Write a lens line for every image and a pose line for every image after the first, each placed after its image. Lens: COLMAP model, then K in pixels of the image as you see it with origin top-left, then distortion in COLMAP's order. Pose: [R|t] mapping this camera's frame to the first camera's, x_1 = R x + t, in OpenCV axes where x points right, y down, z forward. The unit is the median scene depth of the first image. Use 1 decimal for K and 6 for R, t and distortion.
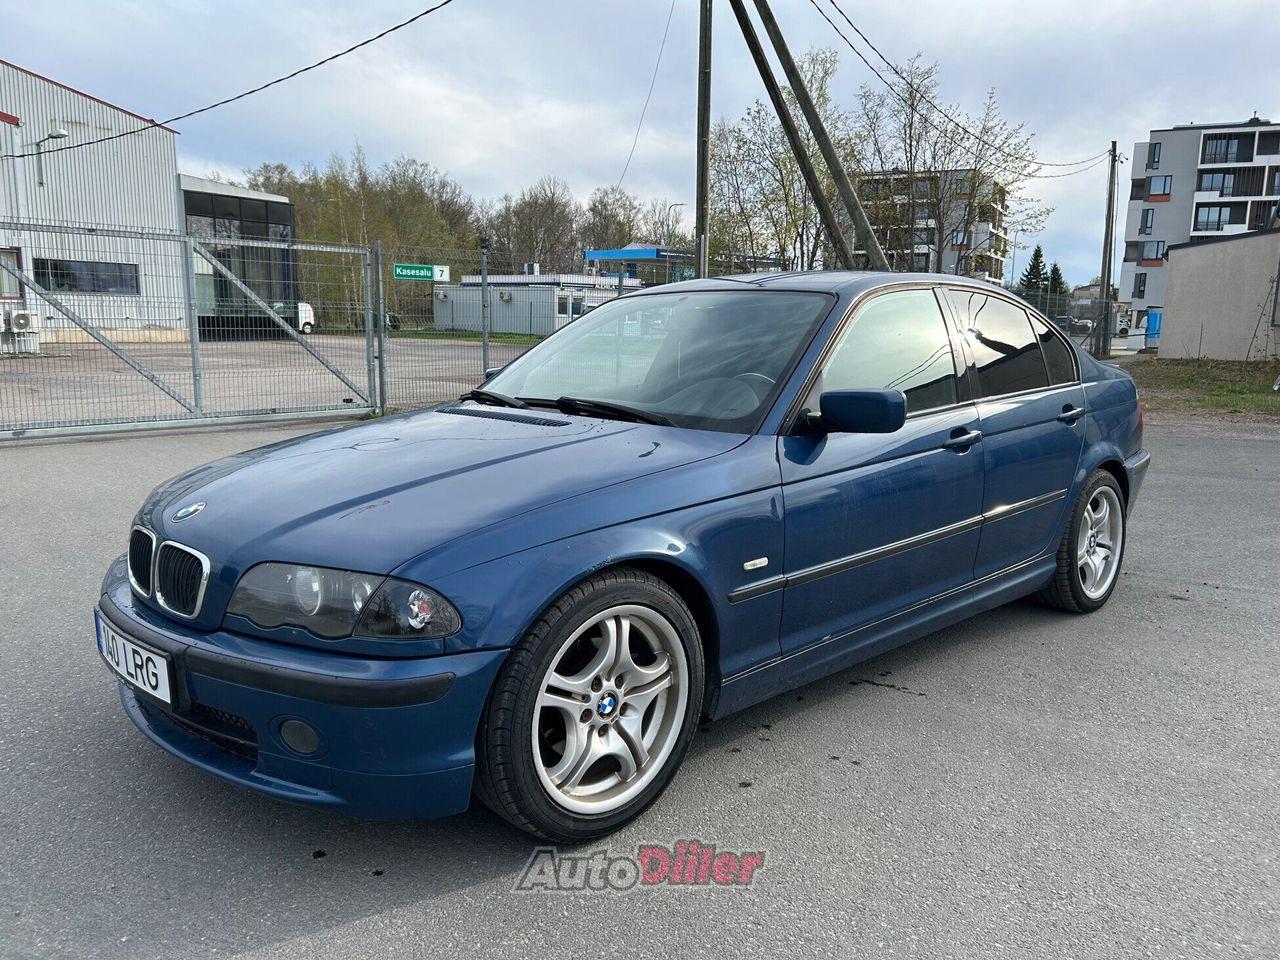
lens RADIAL K [[973.3, 0, 653.1], [0, 973.3, 479.0], [0, 0, 1]] dist [0.027097, -0.029513]
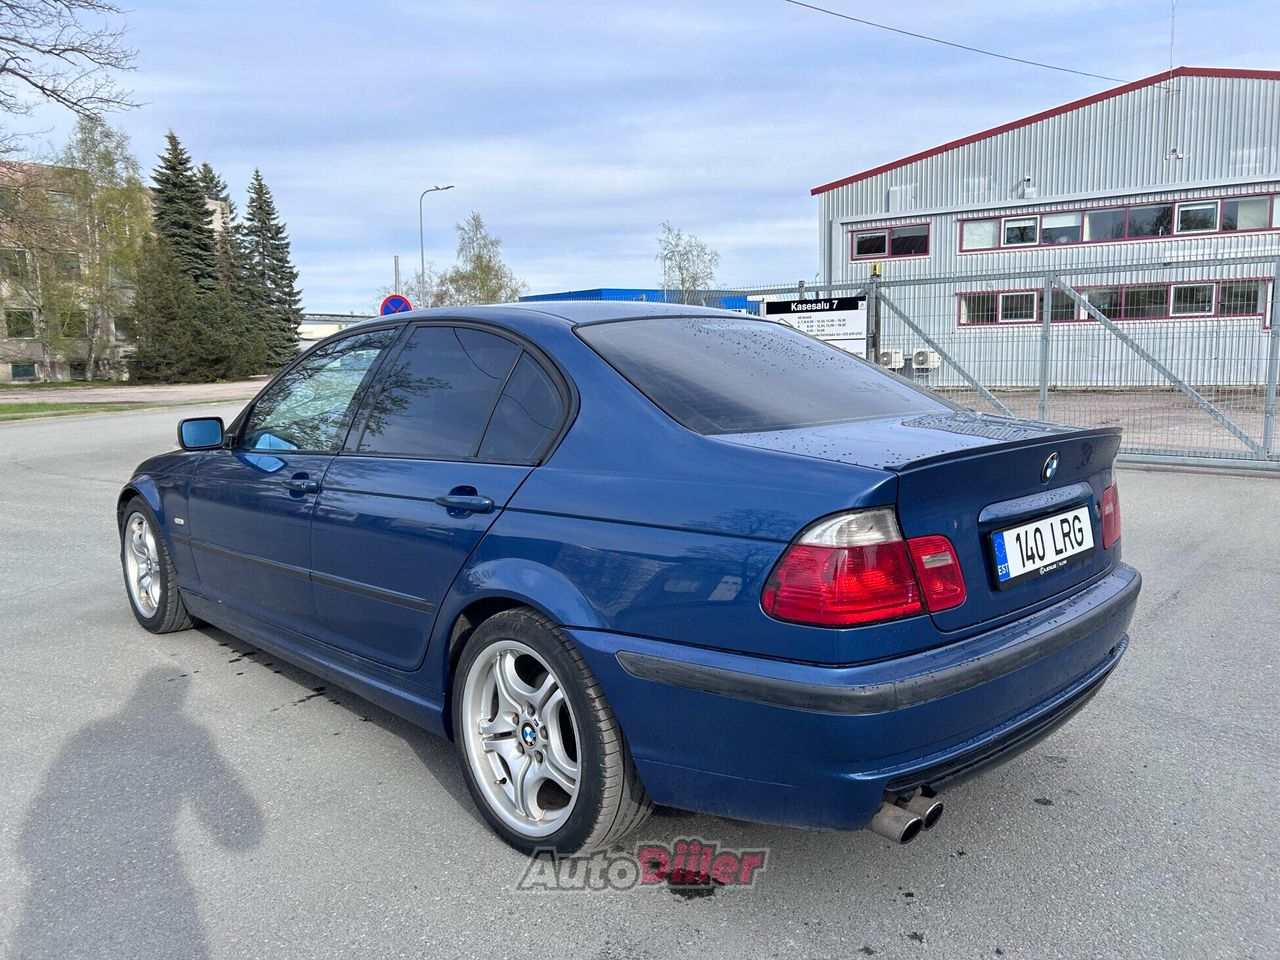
lens RADIAL K [[973.3, 0, 628.6], [0, 973.3, 473.8], [0, 0, 1]] dist [0.027097, -0.029513]
pose [[-0.011883, 0.108161, -0.994062, 0.457530], [-0.138927, 0.984312, 0.108761, -0.072274], [0.990231, 0.139394, 0.003330, 0.468087]]
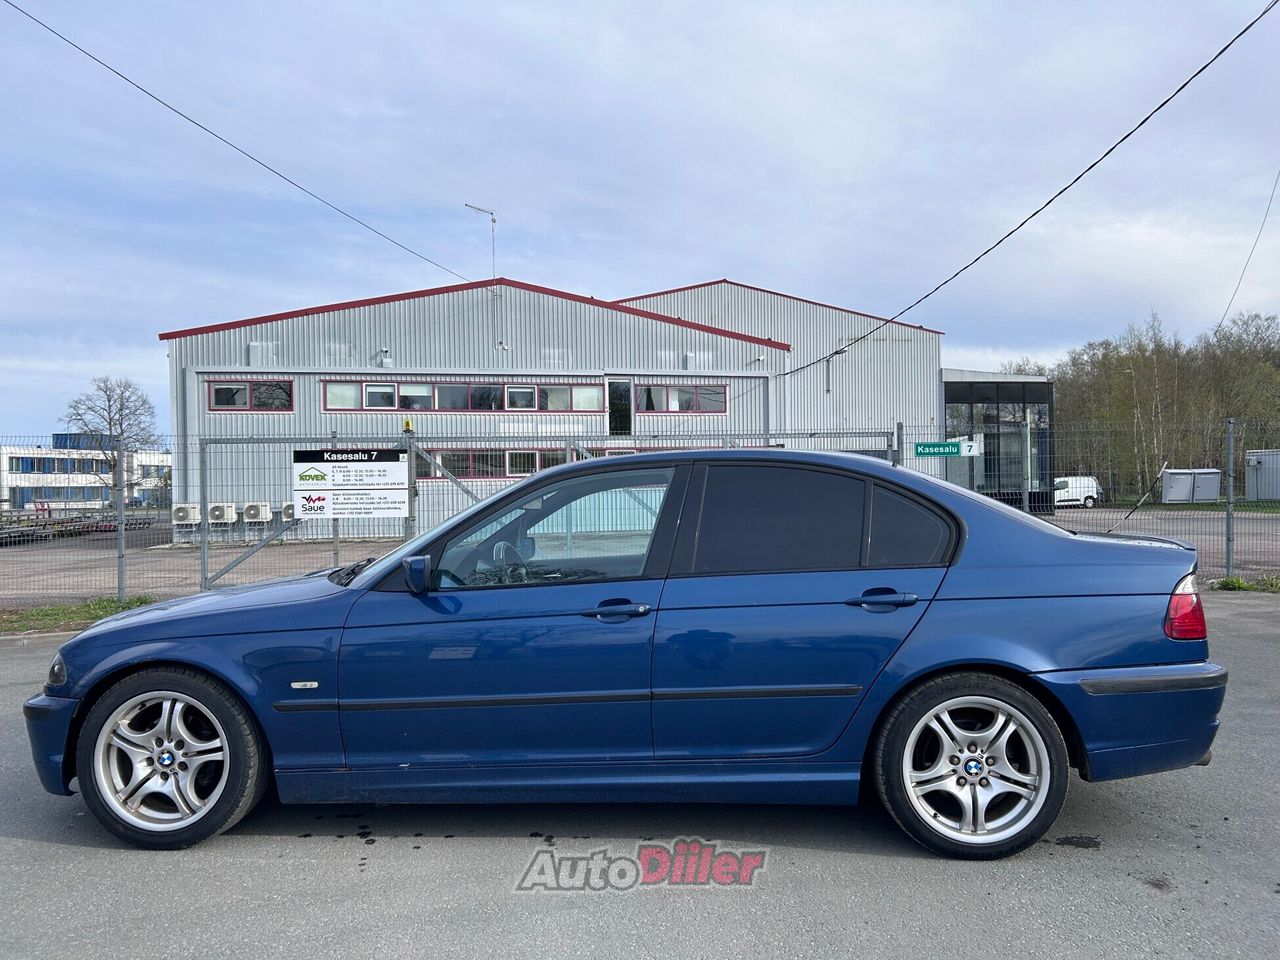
lens RADIAL K [[973.3, 0, 641.3], [0, 973.3, 481.9], [0, 0, 1]] dist [0.027097, -0.029513]
pose [[0.680428, -0.034588, -0.731999, 0.384187], [-0.093201, 0.986689, -0.133257, -0.013994], [0.726864, 0.158895, 0.668147, 0.110854]]
